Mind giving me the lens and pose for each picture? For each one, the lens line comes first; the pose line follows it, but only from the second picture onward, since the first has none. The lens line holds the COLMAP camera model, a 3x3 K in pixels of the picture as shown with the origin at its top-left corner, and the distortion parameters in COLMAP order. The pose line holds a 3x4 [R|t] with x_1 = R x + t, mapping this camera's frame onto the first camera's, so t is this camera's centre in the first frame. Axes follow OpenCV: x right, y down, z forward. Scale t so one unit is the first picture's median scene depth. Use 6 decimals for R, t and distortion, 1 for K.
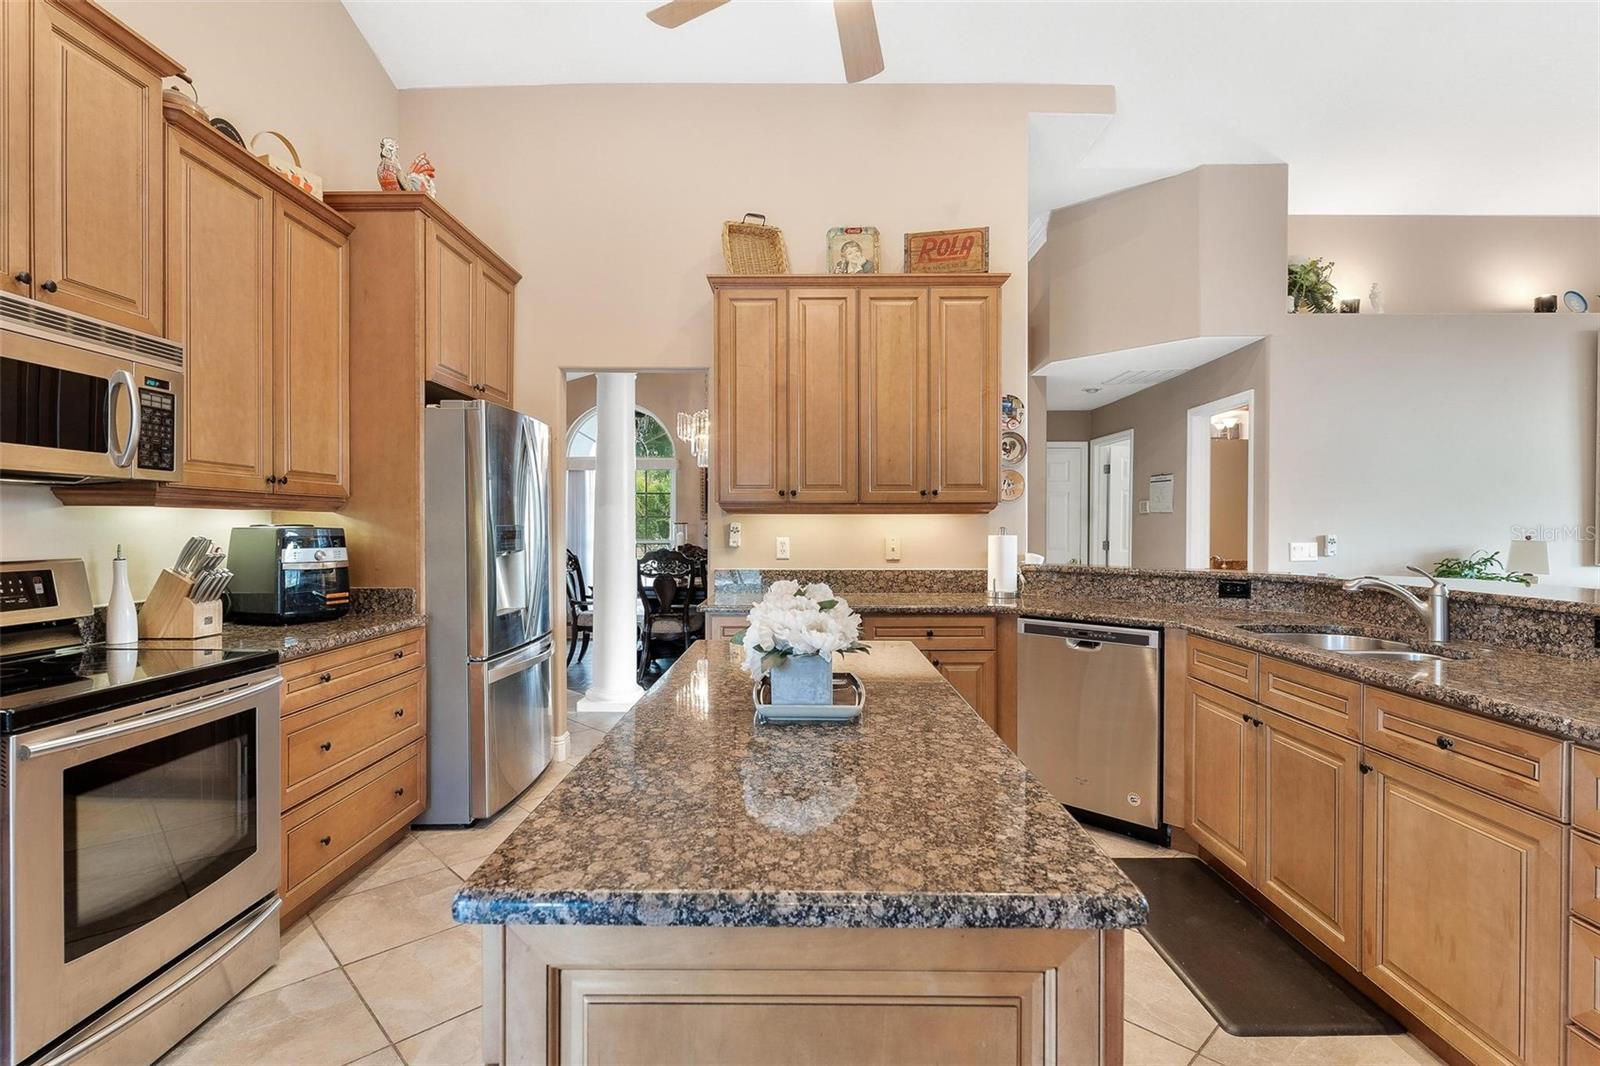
lens RADIAL K [[778.8, 0, 800.3], [0, 778.8, 532.8], [0, 0, 1]] dist [0.000875, 0.000001]
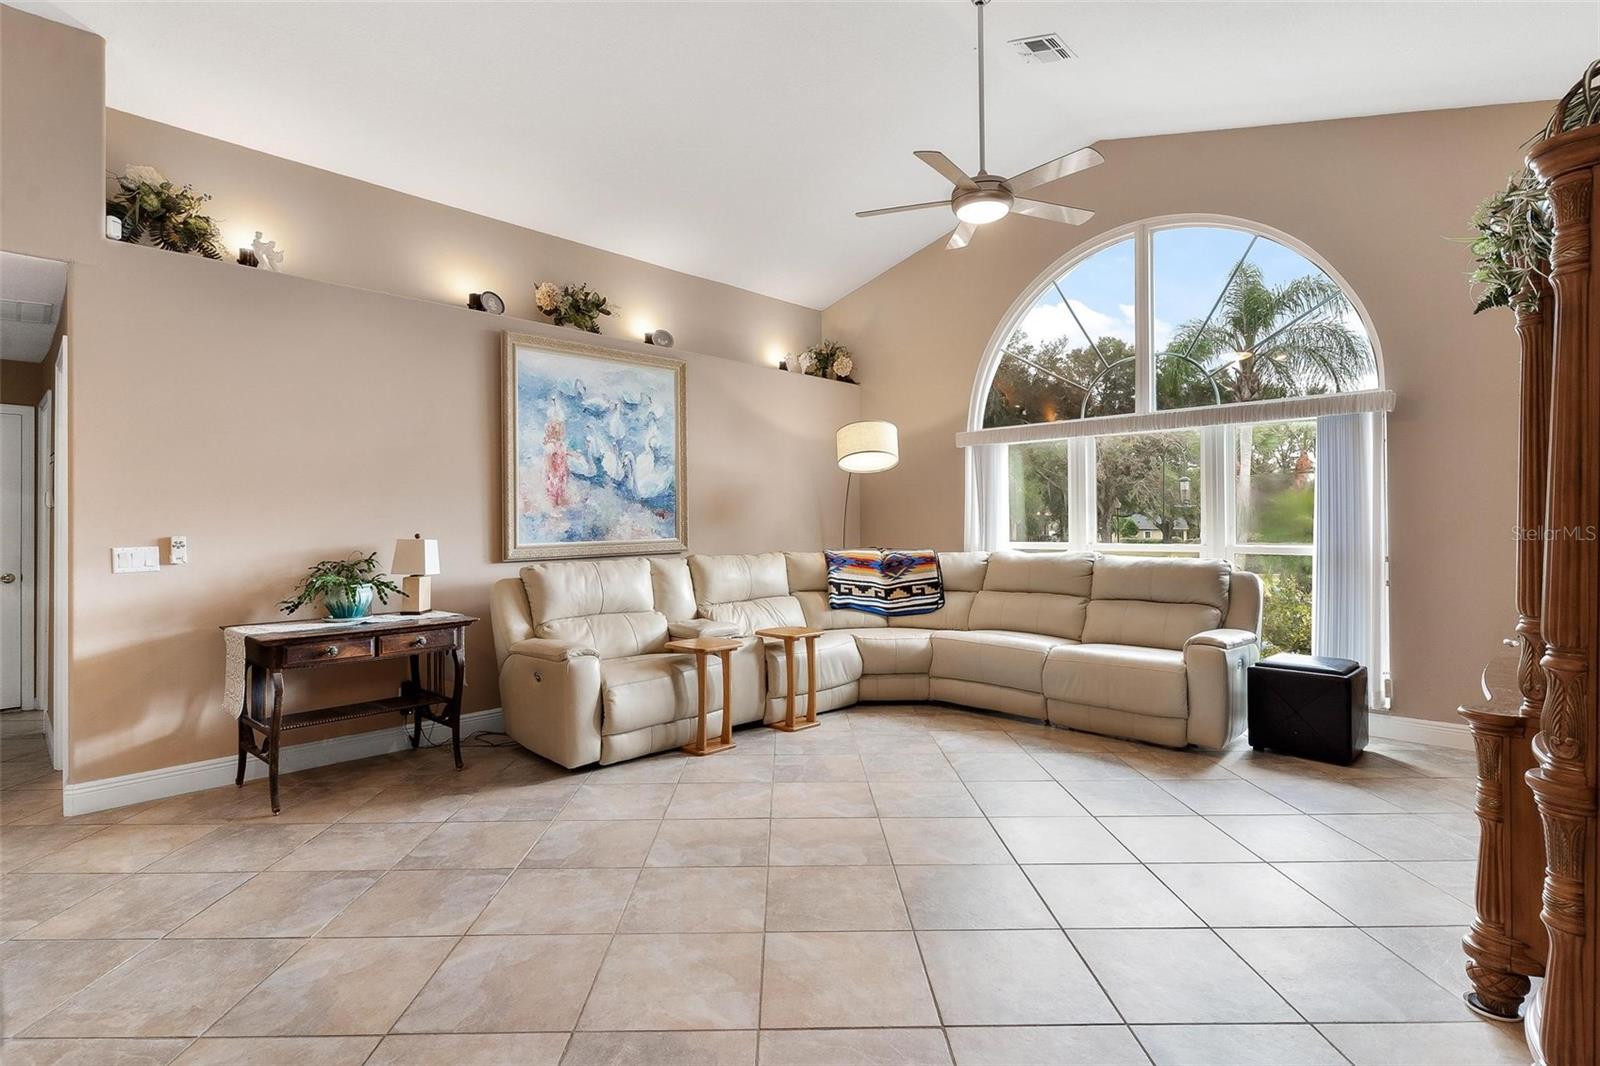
lens RADIAL K [[778.8, 0, 801.3], [0, 778.8, 520.4], [0, 0, 1]] dist [0.000875, 0.000001]
pose [[0.683635, -0.004809, 0.729808, 0.786078], [0.014029, 0.999880, -0.006552, 0.000294], [-0.729689, 0.014718, 0.683621, 0.021868]]
